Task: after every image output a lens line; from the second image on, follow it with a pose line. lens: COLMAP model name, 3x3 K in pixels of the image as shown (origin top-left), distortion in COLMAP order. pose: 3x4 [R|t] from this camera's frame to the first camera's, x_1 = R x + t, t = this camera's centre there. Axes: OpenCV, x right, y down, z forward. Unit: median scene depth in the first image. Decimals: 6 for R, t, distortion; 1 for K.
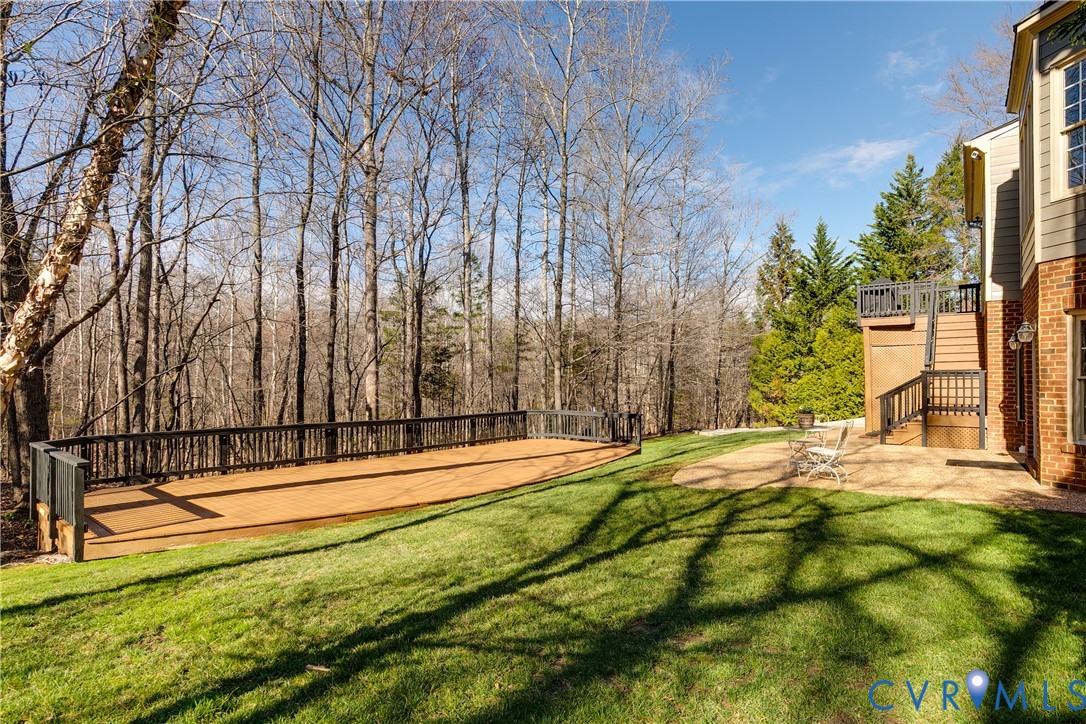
lens RADIAL K [[576.9, 0, 543.7], [0, 576.9, 369.5], [0, 0, 1]] dist [-0.005322, -0.000931]
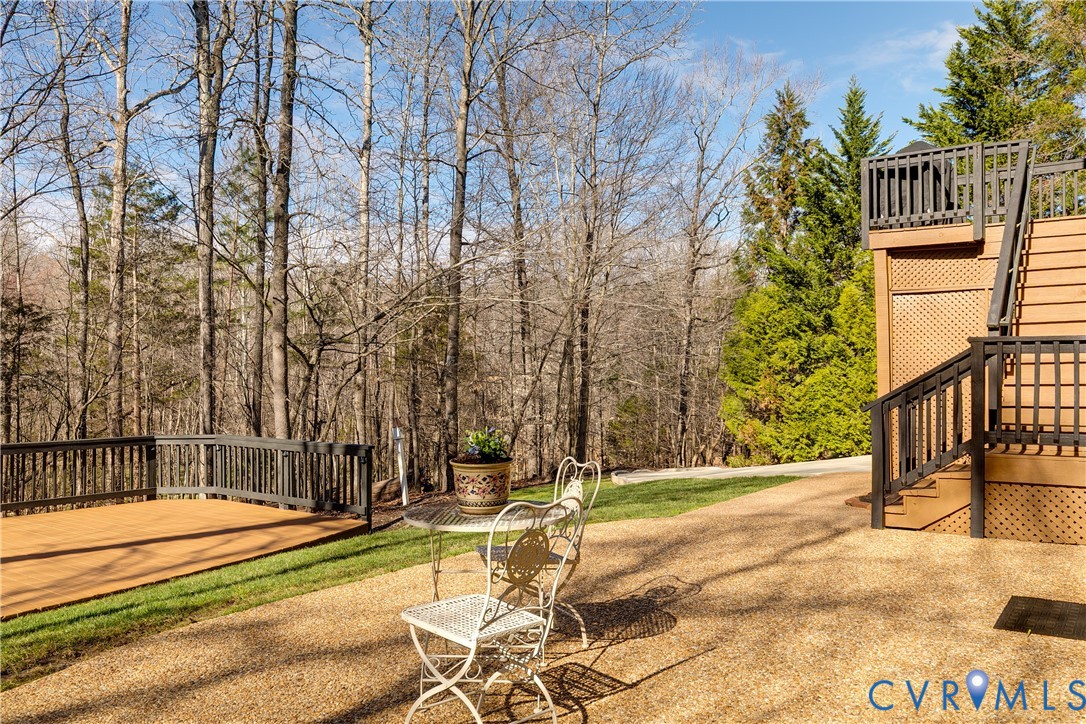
lens RADIAL K [[876.5, 0, 542.2], [0, 876.5, 362.4], [0, 0, 1]] dist [-0.000701, 0.007685]
pose [[0.998973, 0.006263, 0.044865, 0.161991], [-0.005962, 0.999959, -0.006834, 0.011487], [-0.044906, 0.006559, 0.998970, 0.201872]]
